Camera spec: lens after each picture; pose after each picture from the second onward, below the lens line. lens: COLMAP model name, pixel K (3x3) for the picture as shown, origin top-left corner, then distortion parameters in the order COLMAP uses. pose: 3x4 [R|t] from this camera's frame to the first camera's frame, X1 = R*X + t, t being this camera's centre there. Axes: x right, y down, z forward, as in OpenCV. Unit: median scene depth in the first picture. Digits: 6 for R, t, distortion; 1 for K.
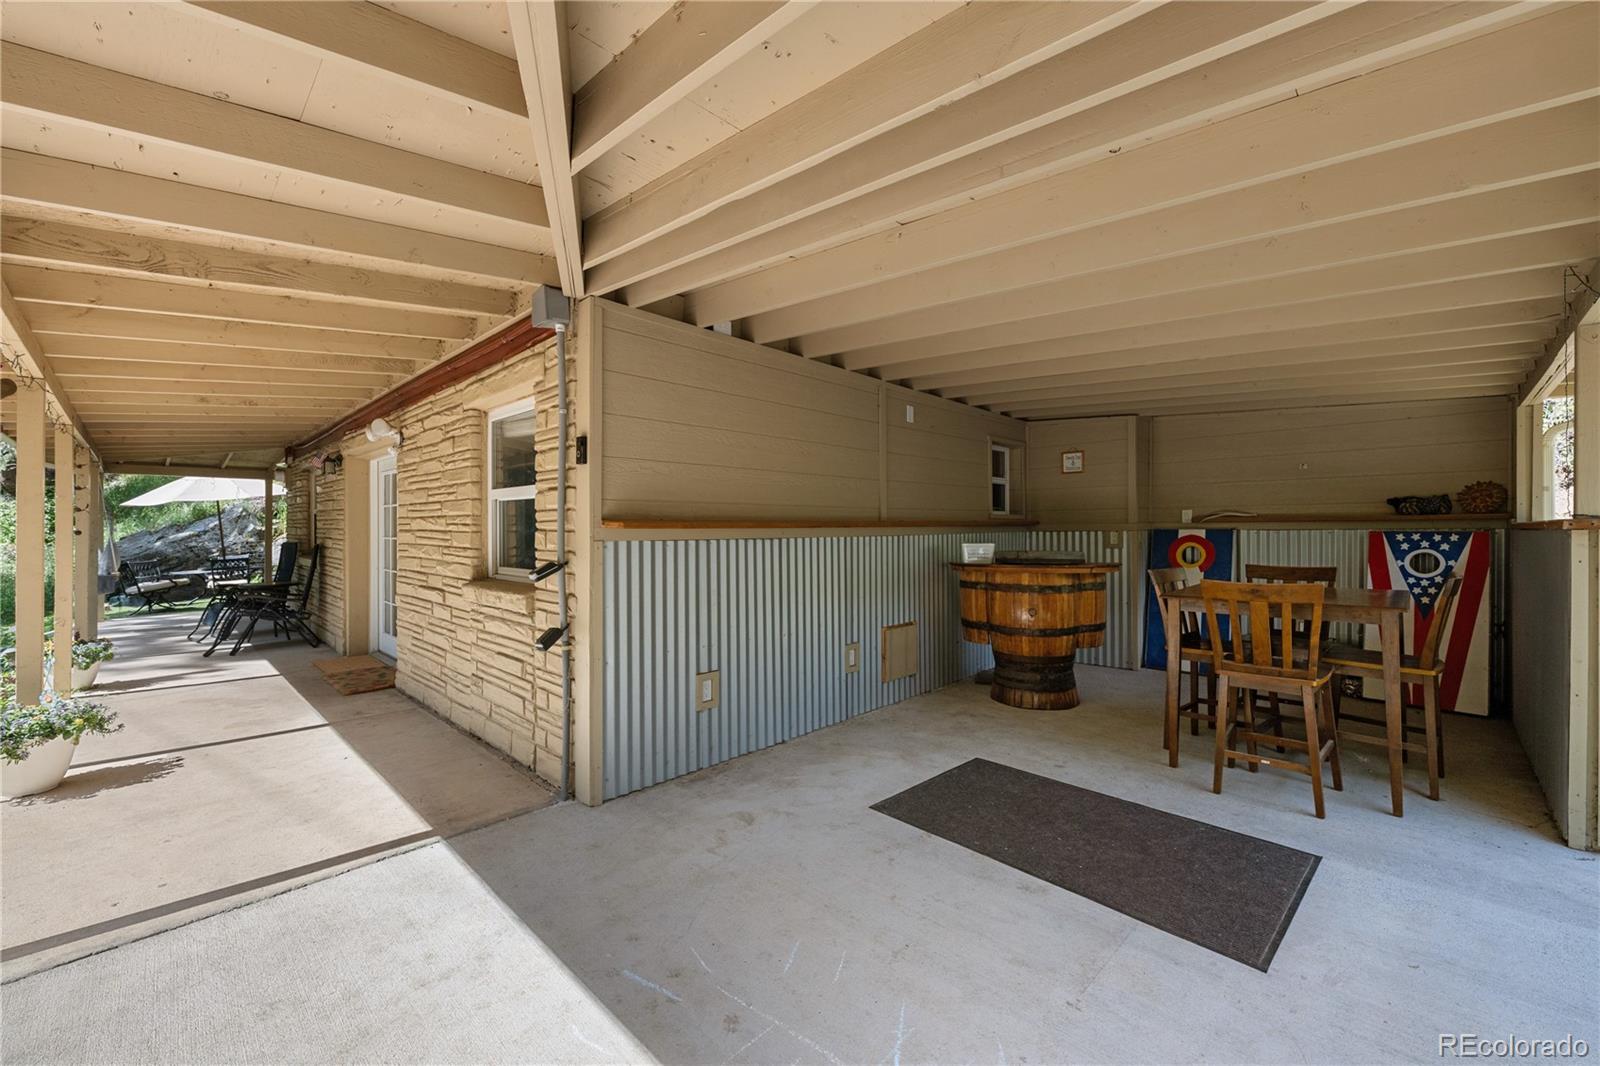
lens RADIAL K [[642.7, 0, 803.8], [0, 642.7, 534.1], [0, 0, 1]] dist [-0.000564, -0.000067]
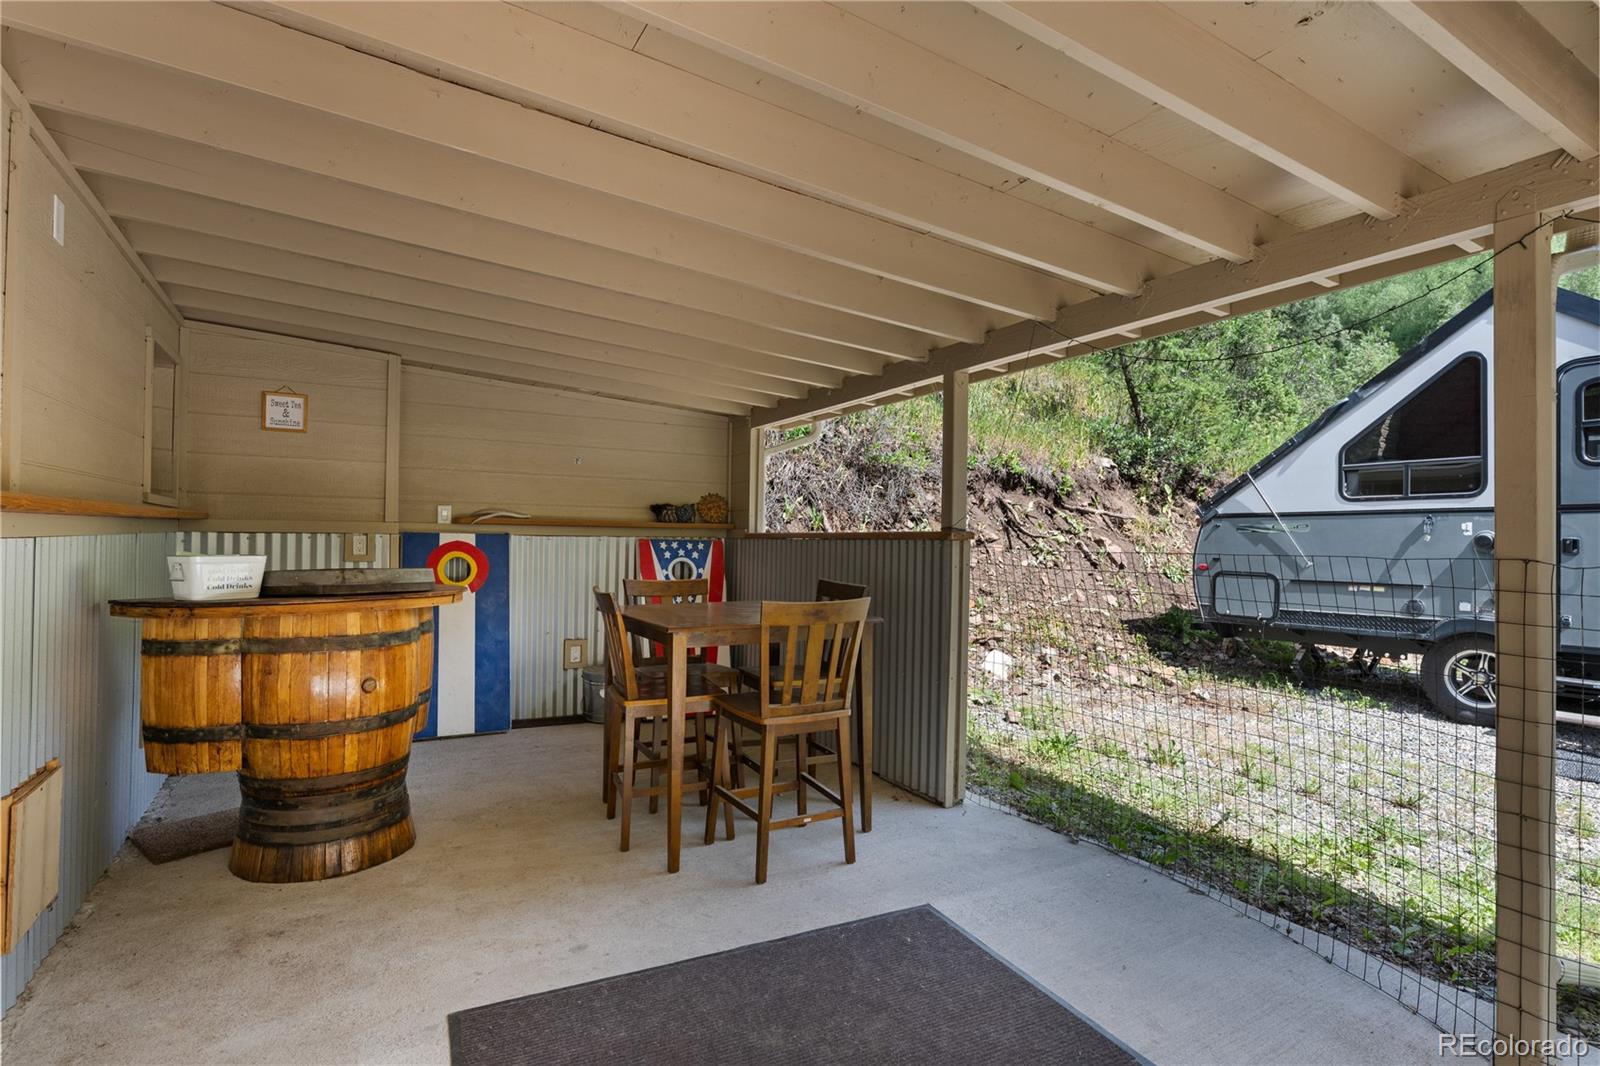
lens RADIAL K [[804.3, 0, 800.9], [0, 804.3, 533.6], [0, 0, 1]] dist [0.000055, -0.000248]
pose [[0.282714, 0.016646, 0.959060, -0.178135], [-0.010348, 0.999844, -0.014304, 0.002282], [-0.959148, -0.005881, 0.282842, 0.465260]]
